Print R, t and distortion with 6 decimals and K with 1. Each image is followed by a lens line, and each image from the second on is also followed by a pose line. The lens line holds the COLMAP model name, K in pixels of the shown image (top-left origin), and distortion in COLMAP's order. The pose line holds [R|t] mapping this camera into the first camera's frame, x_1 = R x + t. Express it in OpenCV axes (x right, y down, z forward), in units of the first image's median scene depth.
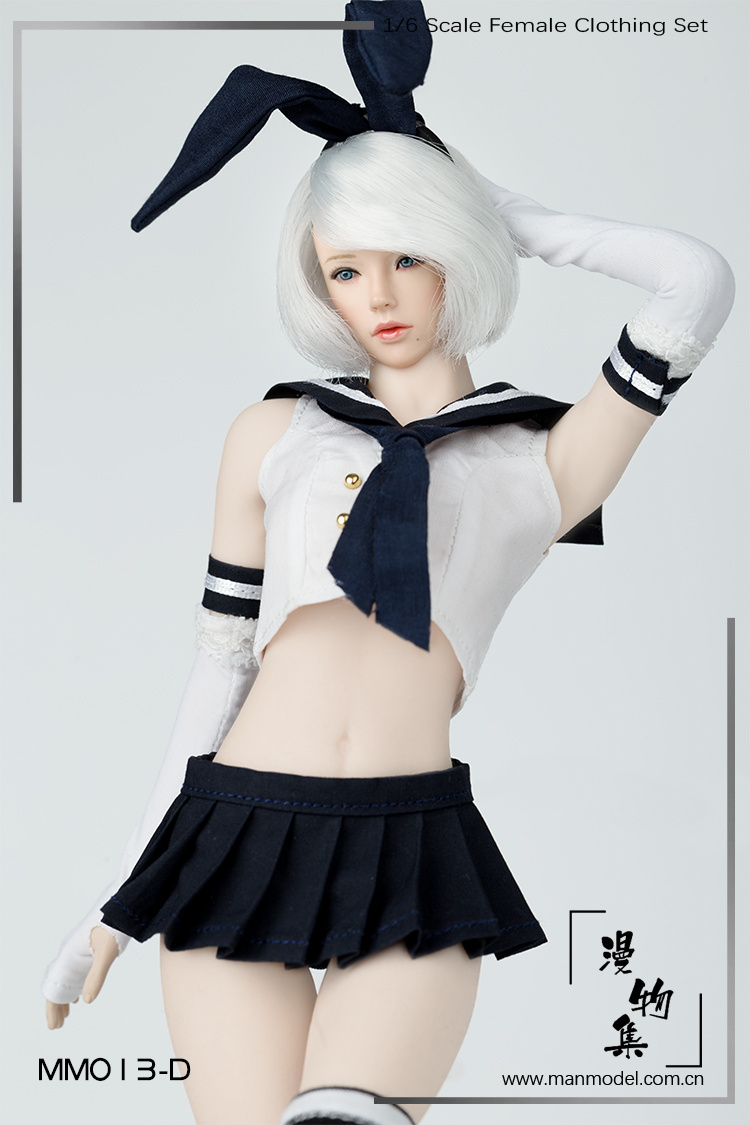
lens RADIAL K [[3890.1, 0, 375.0], [0, 3890.1, 563.5], [0, 0, 1]] dist [-0.303177, 0.000000]
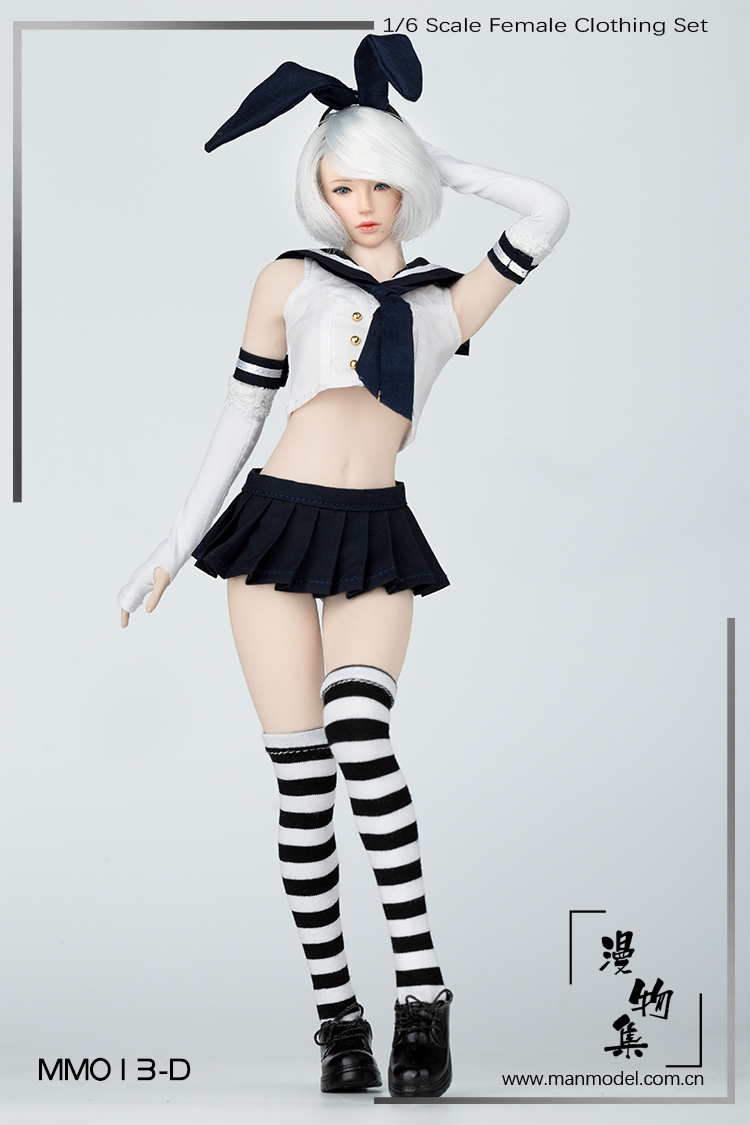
lens RADIAL K [[3890.1, 0, 375.1], [0, 3890.1, 562.2], [0, 0, 1]] dist [-0.303177, 0.000000]
pose [[0.961476, 0.037309, 0.272344, -0.455079], [-0.064061, 0.993879, 0.090005, -0.067395], [-0.267319, -0.103985, 0.957981, -0.651474]]
